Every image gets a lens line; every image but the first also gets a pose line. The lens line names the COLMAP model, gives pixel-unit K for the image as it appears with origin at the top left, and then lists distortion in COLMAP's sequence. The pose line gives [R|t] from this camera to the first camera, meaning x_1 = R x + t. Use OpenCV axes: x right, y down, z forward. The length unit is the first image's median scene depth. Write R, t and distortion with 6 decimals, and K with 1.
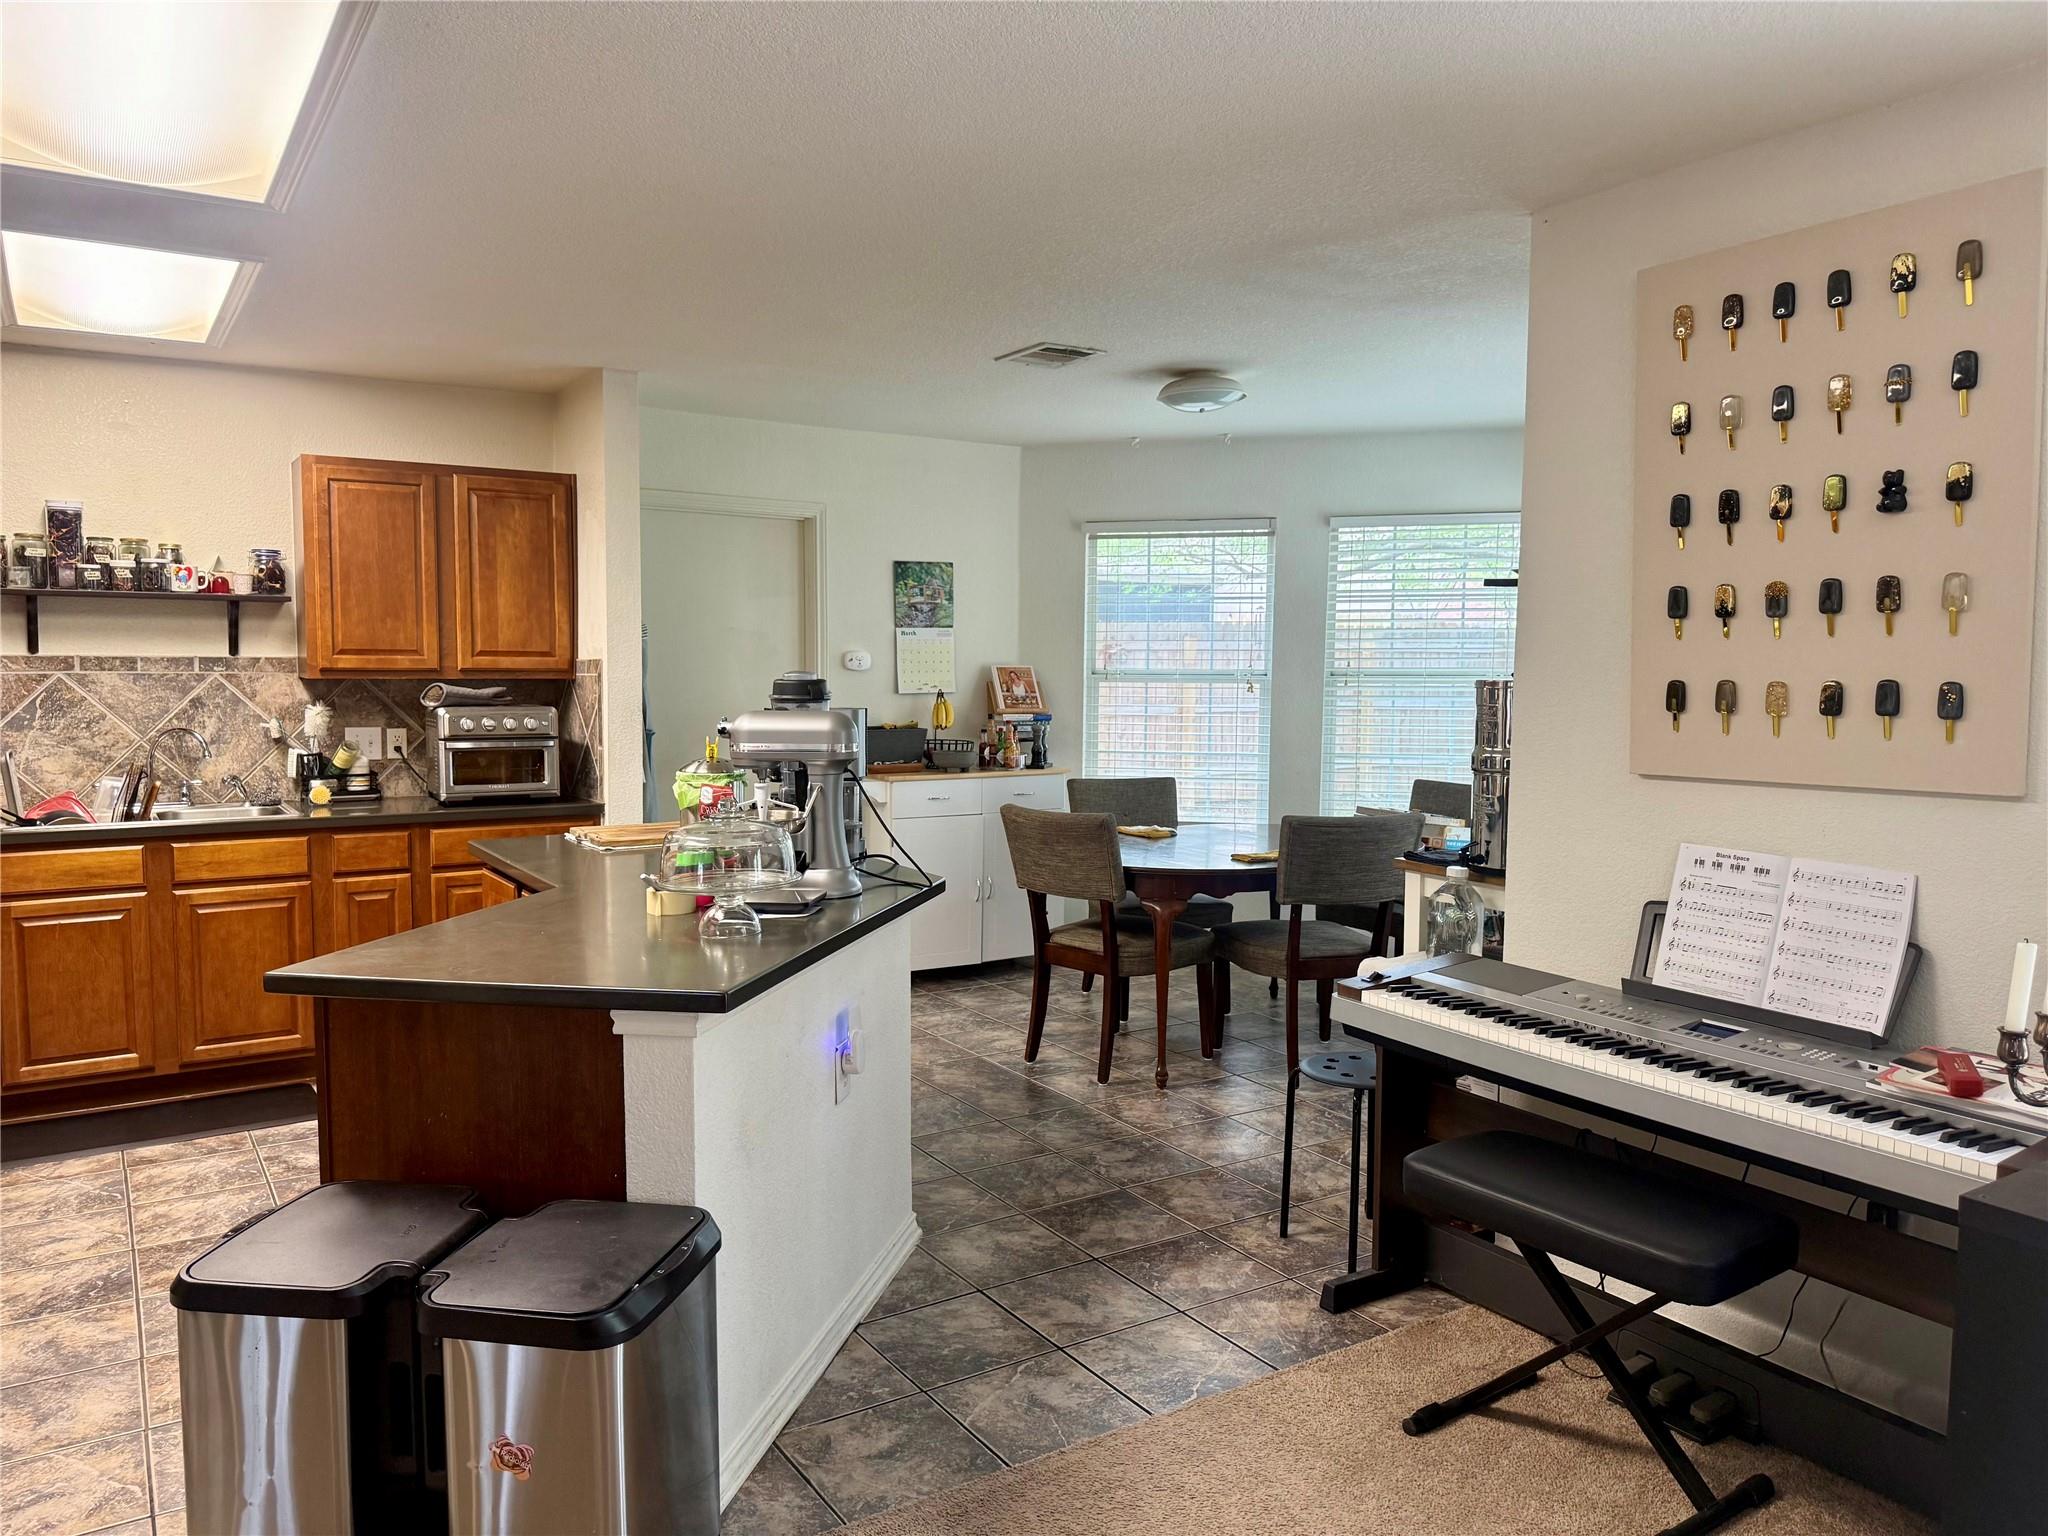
lens RADIAL K [[1421.7, 0, 1010.5], [0, 1421.7, 768.8], [0, 0, 1]] dist [0.081159, -0.108274]
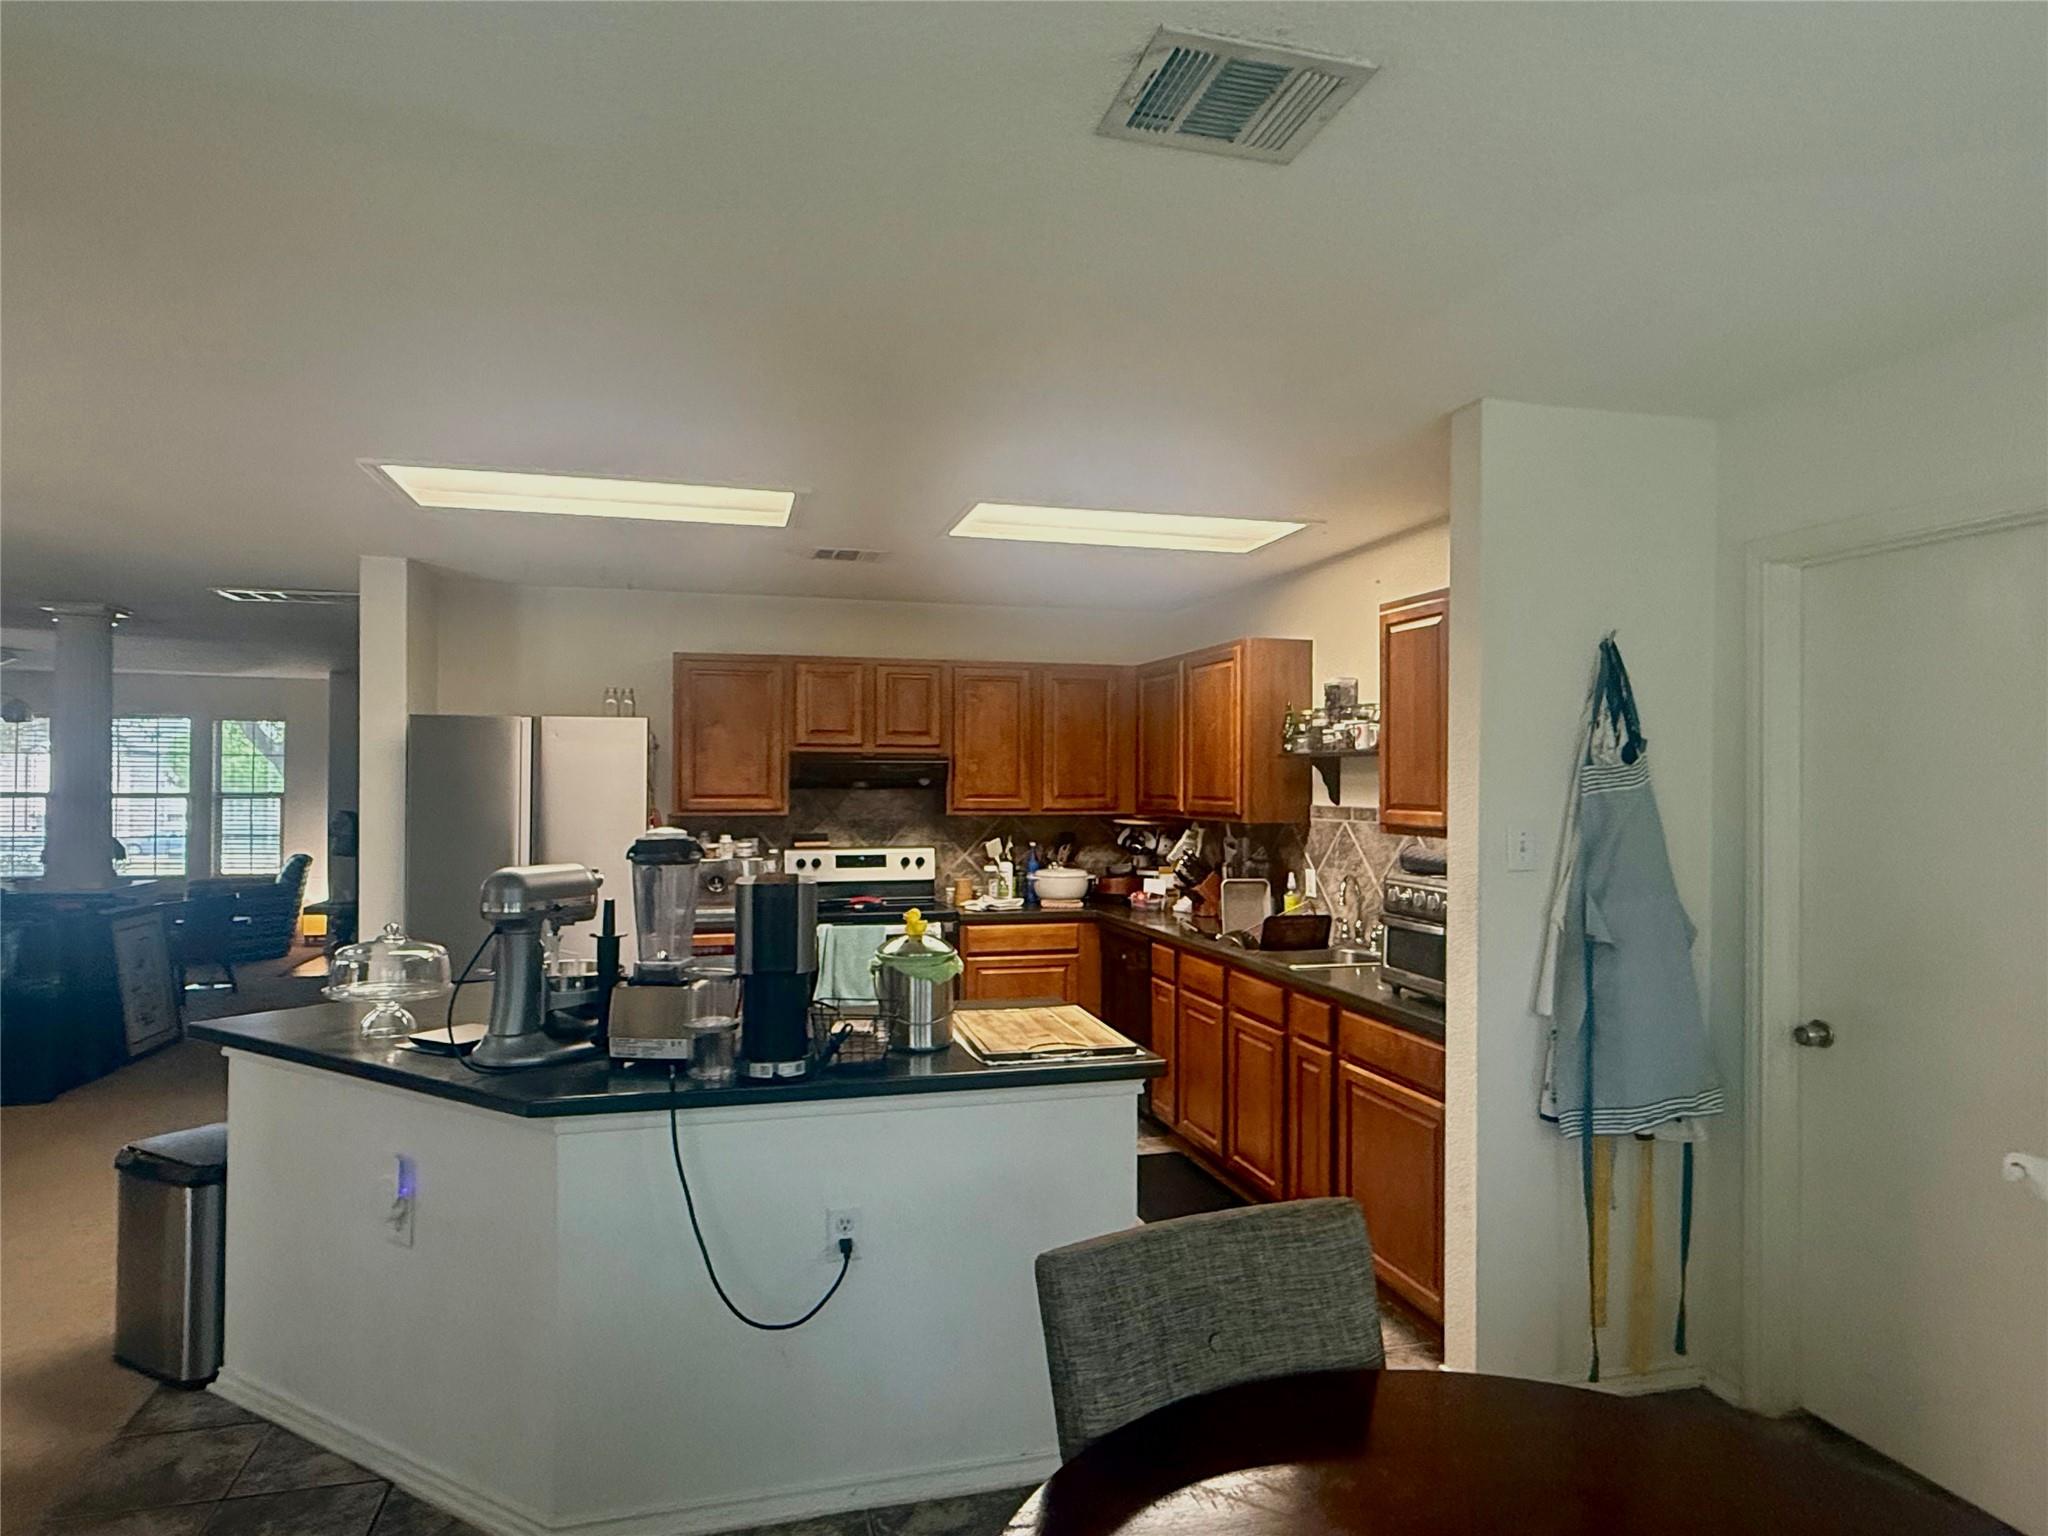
lens RADIAL K [[1203.2, 0, 1033.1], [0, 1203.2, 773.6], [0, 0, 1]] dist [0.000100, 0.002724]
pose [[-0.303525, -0.016529, -0.952680, 0.360321], [-0.082299, 0.996568, 0.008930, -0.093240], [0.949263, 0.081115, -0.303843, 1.053316]]
